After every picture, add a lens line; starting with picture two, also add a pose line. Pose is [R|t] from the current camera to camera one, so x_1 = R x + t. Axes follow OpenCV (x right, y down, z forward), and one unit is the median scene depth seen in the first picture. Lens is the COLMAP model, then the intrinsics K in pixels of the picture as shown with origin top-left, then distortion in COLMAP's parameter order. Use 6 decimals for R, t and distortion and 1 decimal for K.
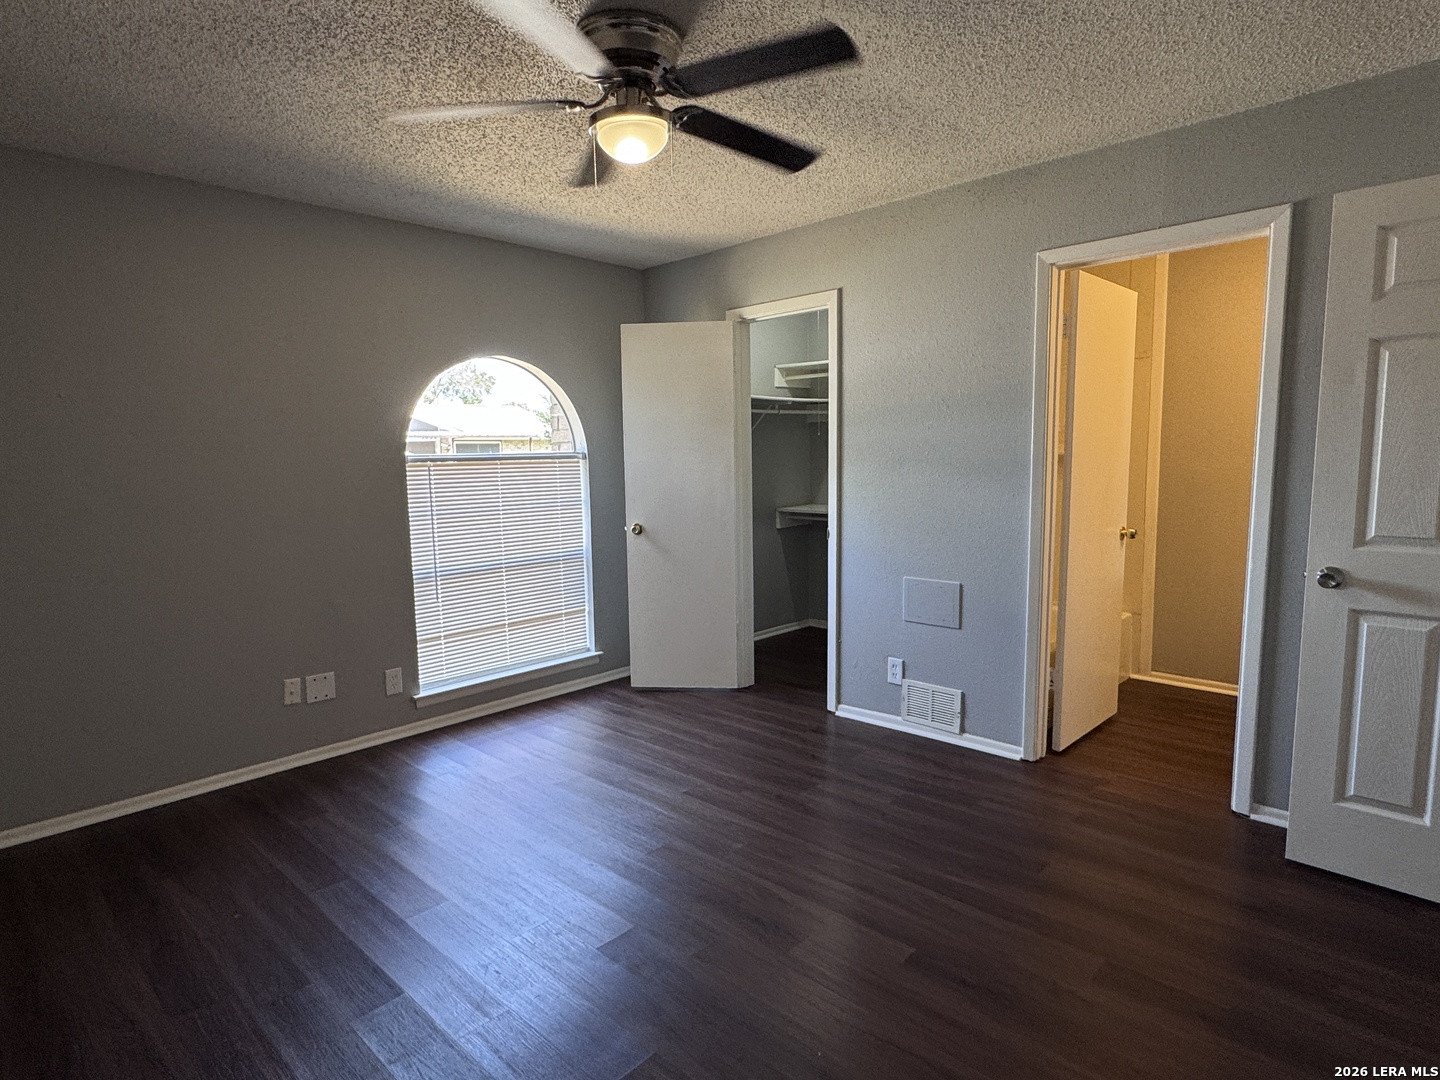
lens RADIAL K [[805.6, 0, 723.6], [0, 805.6, 537.3], [0, 0, 1]] dist [0.003299, -0.001012]
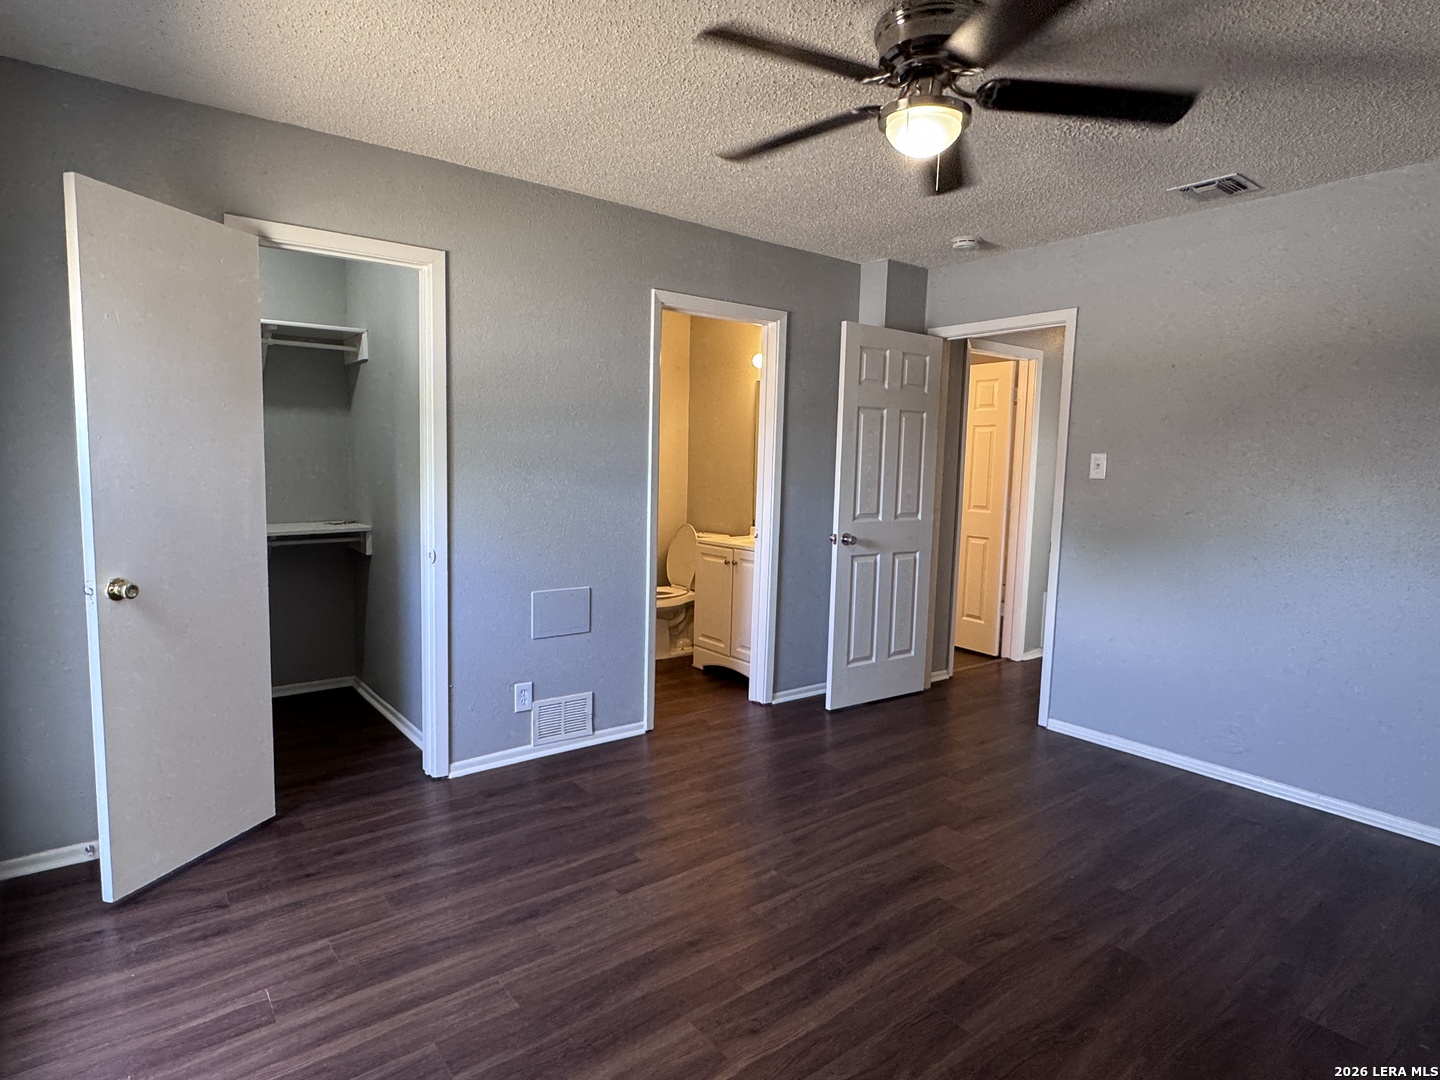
lens RADIAL K [[805.6, 0, 728.8], [0, 805.6, 538.3], [0, 0, 1]] dist [0.003299, -0.001012]
pose [[0.147837, -0.078283, 0.985909, -0.637924], [0.073857, 0.994953, 0.067926, -0.057399], [-0.986250, 0.062775, 0.152873, 0.621703]]
